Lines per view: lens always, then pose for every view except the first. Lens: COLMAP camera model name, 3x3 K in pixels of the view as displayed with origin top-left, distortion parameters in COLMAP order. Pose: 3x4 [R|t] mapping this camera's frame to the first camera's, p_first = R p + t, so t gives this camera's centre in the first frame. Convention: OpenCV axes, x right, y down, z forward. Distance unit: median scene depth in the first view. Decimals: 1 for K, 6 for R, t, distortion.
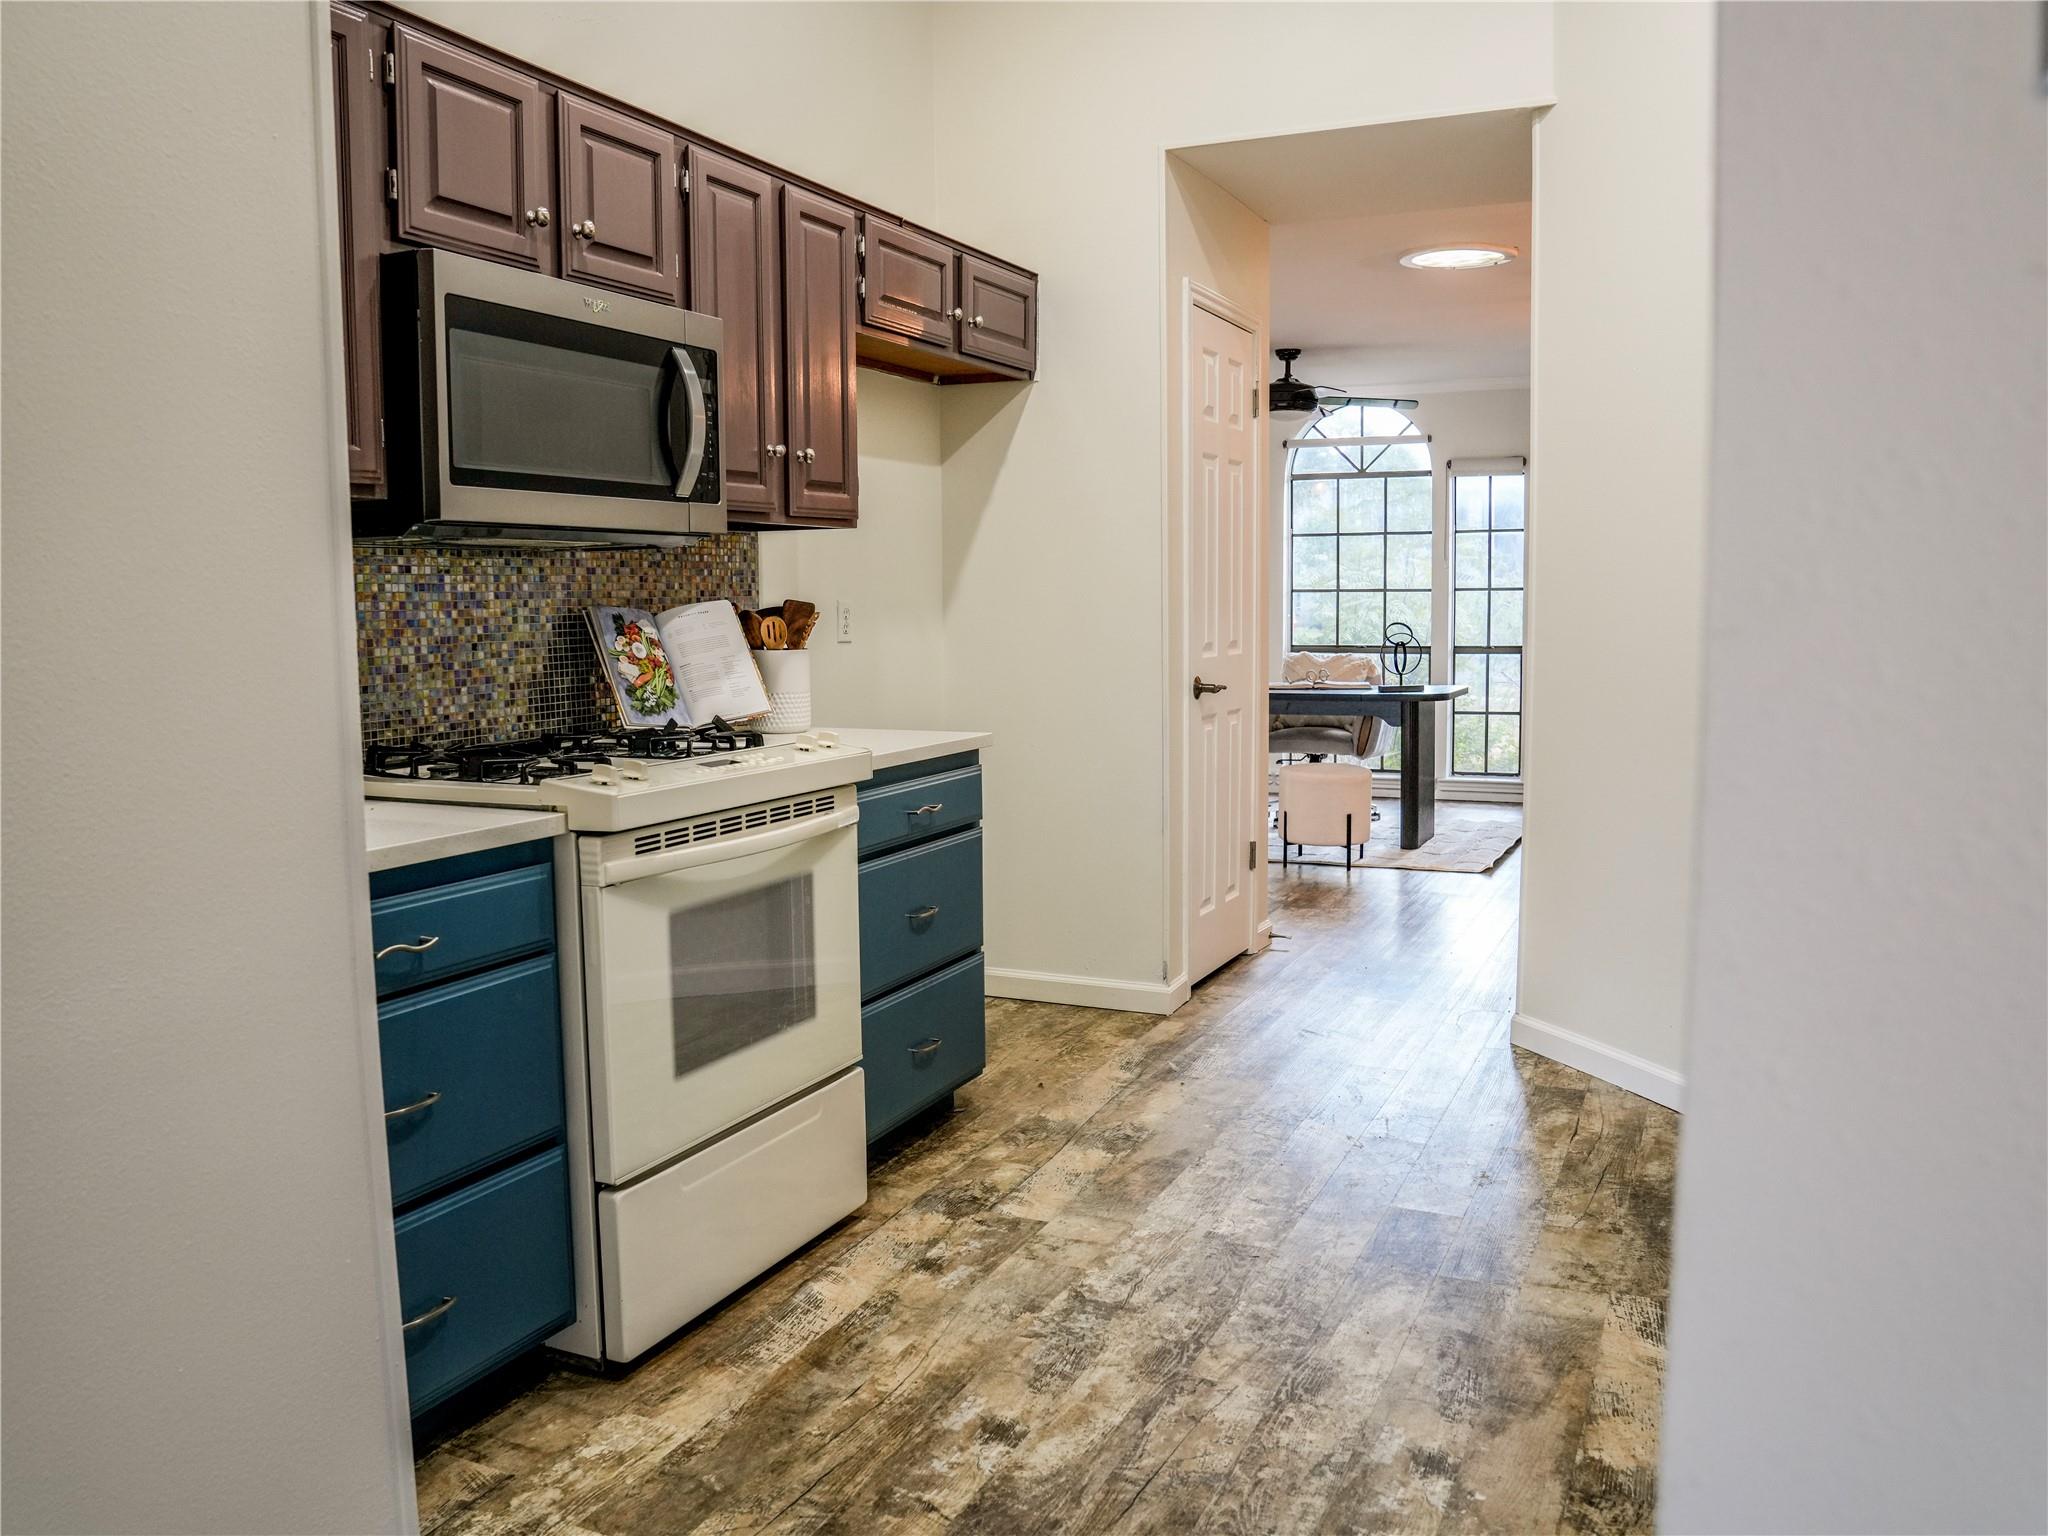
lens RADIAL K [[1639.1, 0, 1003.6], [0, 1639.1, 774.6], [0, 0, 1]] dist [-0.129736, 0.100803]
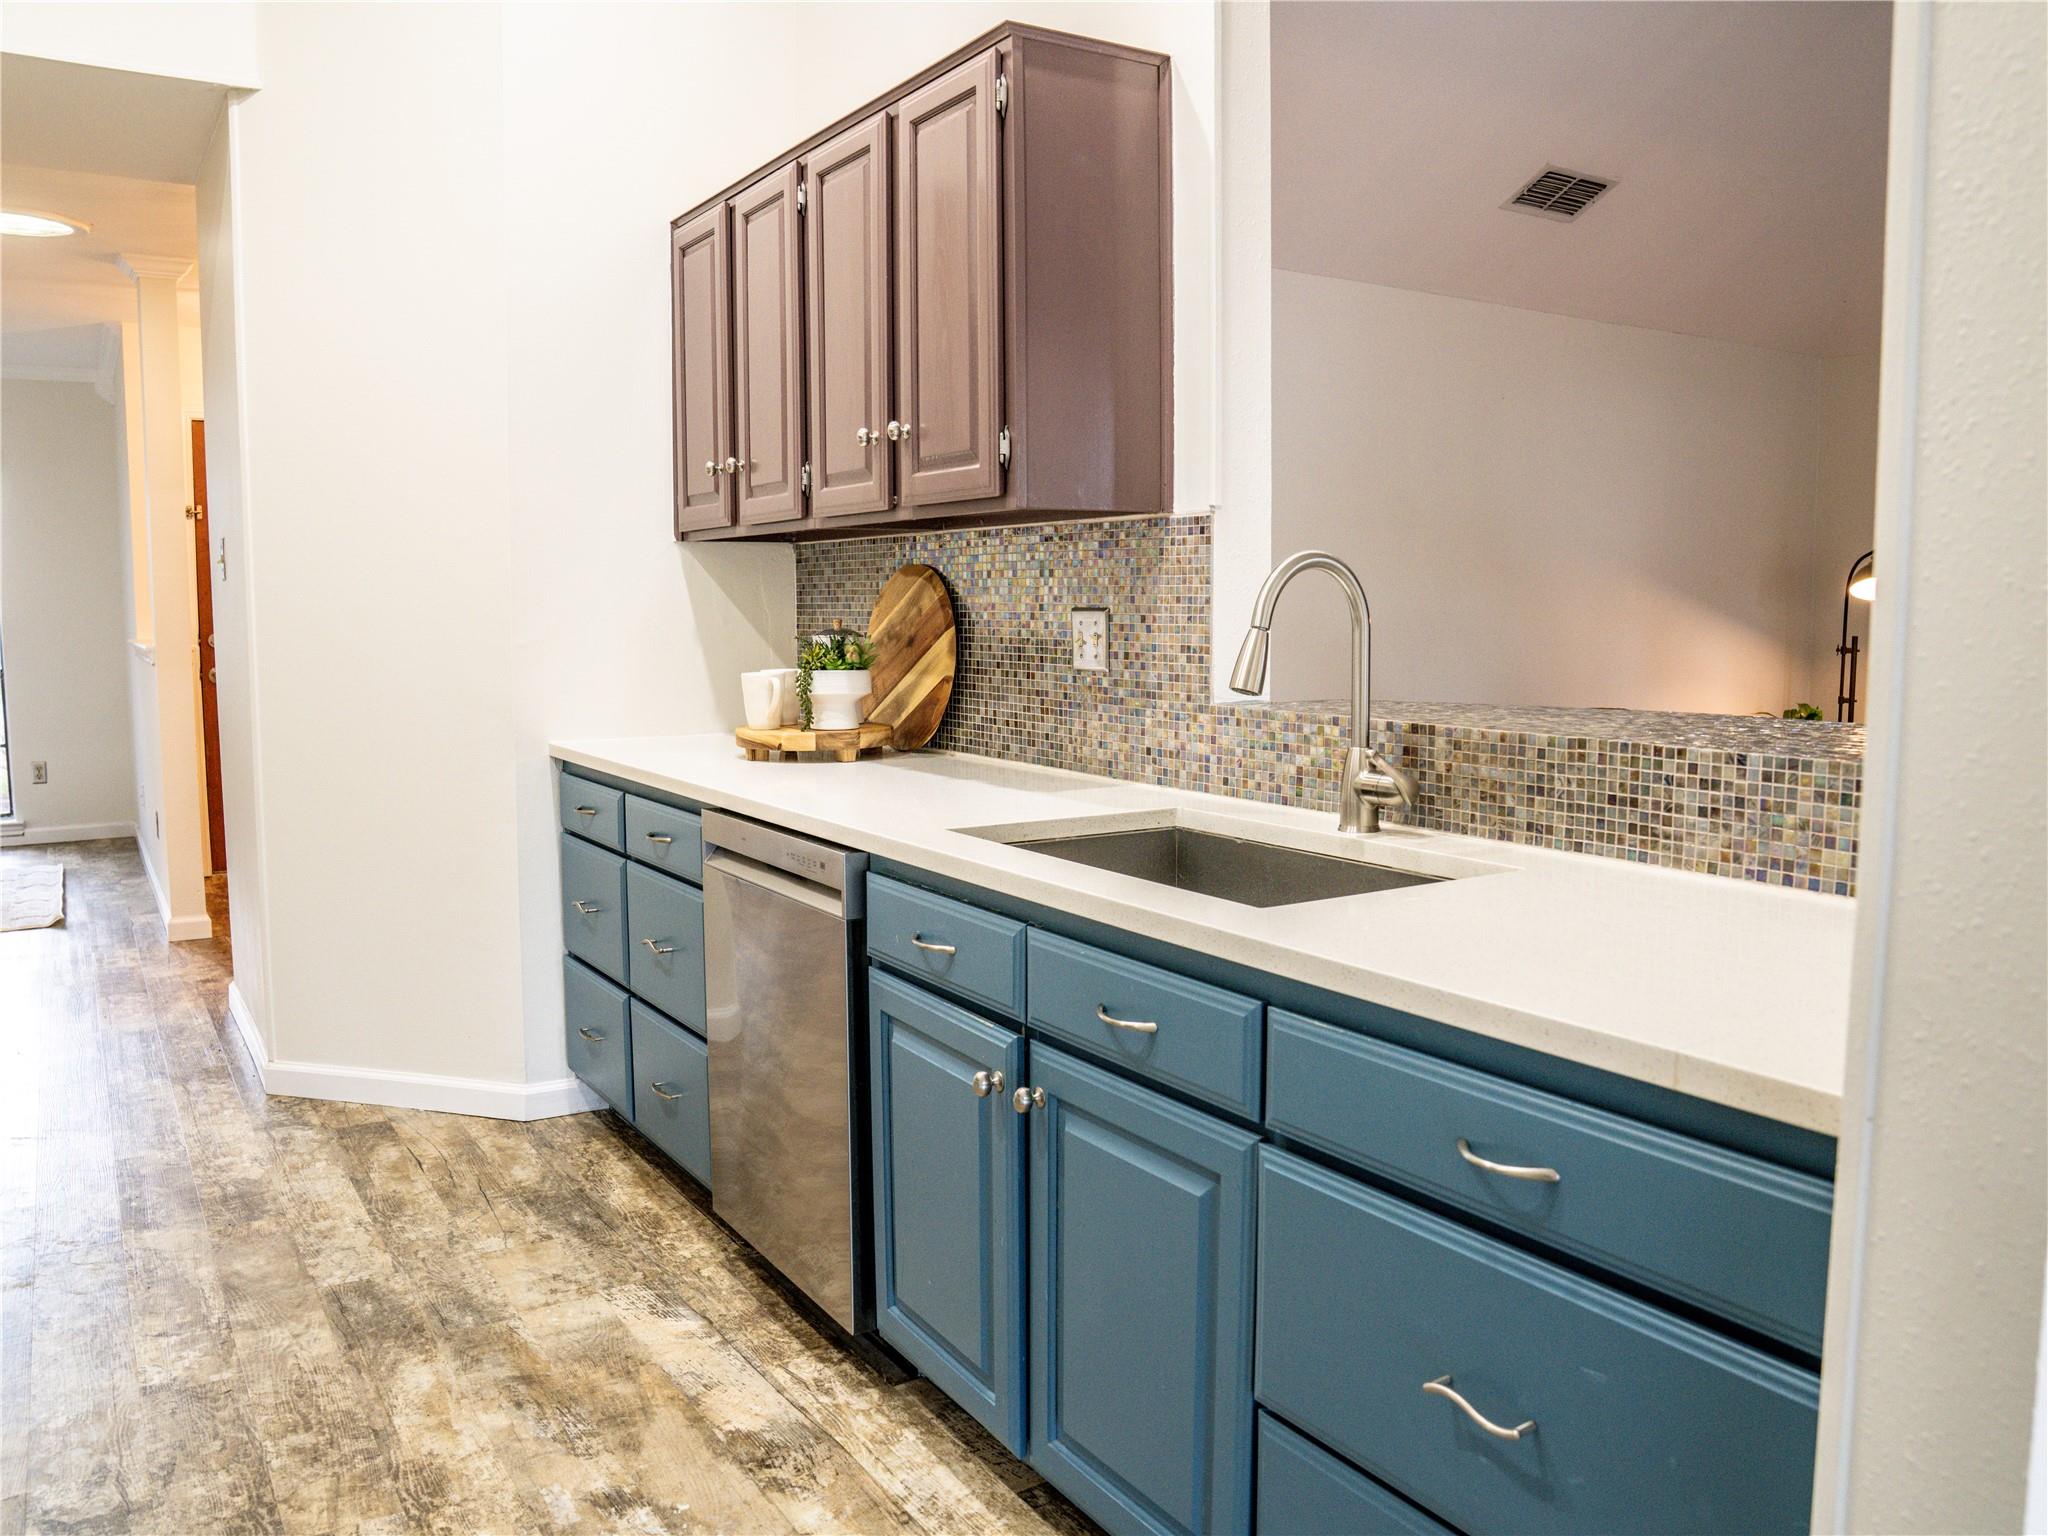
lens RADIAL K [[1639.1, 0, 1053.4], [0, 1639.1, 761.6], [0, 0, 1]] dist [-0.129736, 0.100803]
pose [[0.546741, -0.081368, 0.833339, -0.283900], [0.091427, 0.995117, 0.037180, -0.025705], [-0.832295, 0.055861, 0.551511, 0.163504]]
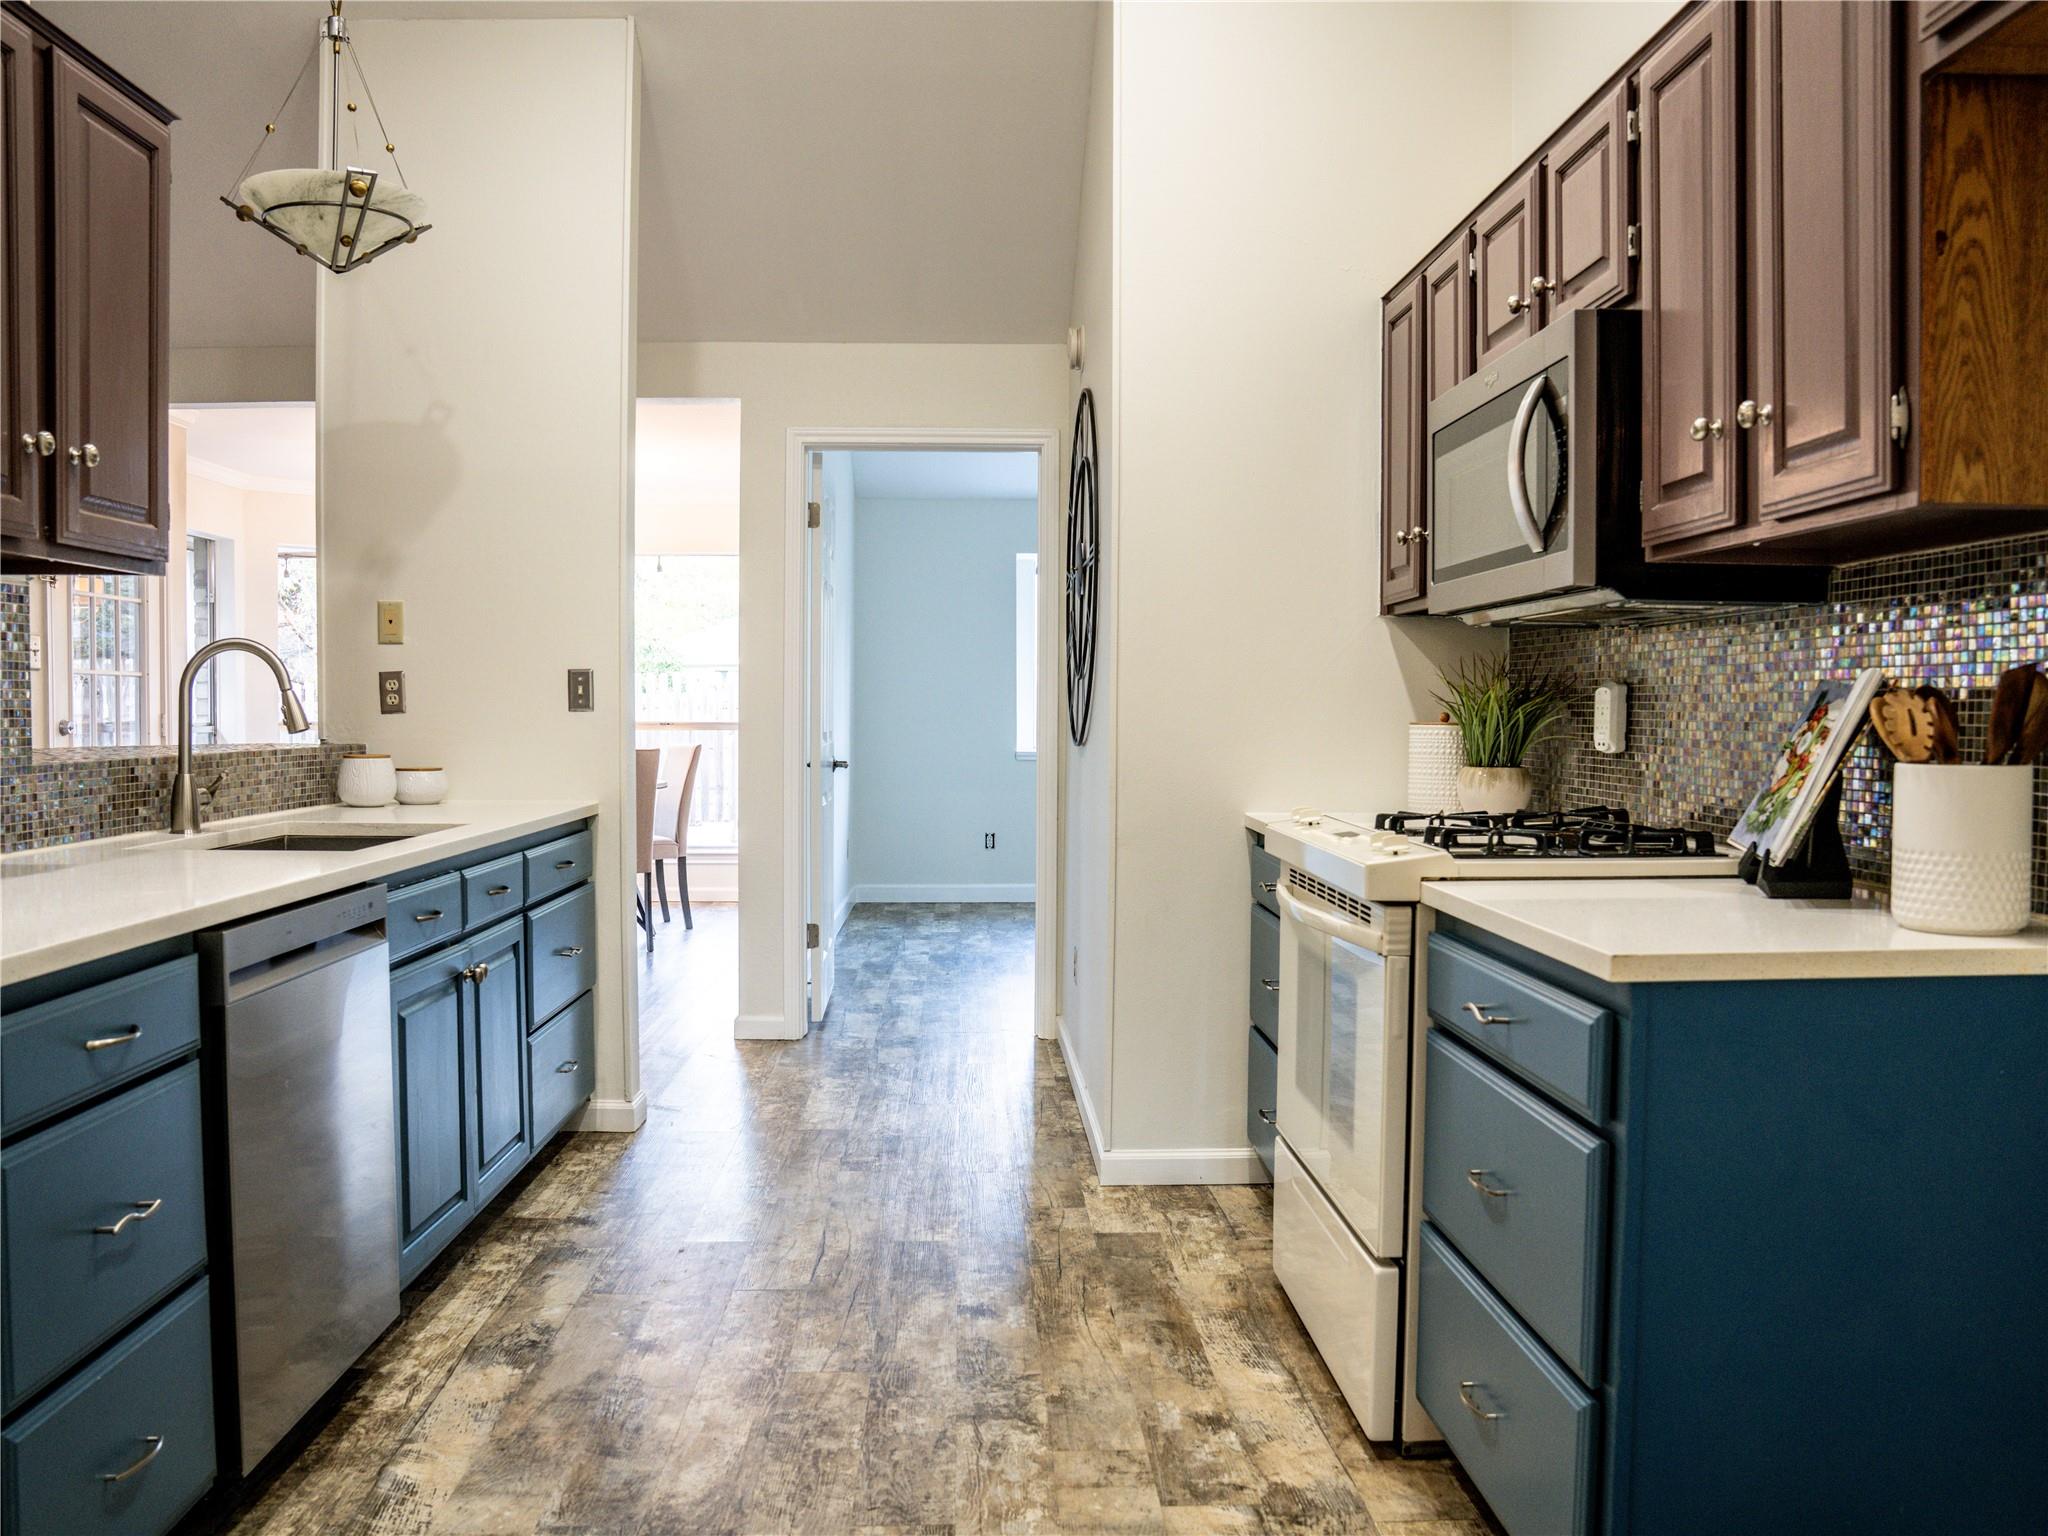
lens RADIAL K [[1639.1, 0, 1030.1], [0, 1639.1, 767.6], [0, 0, 1]] dist [-0.129736, 0.100803]
pose [[-0.891096, 0.022539, -0.453254, 0.445959], [-0.044146, 0.989724, 0.136007, -0.170966], [0.451662, 0.141205, -0.880944, 1.726833]]
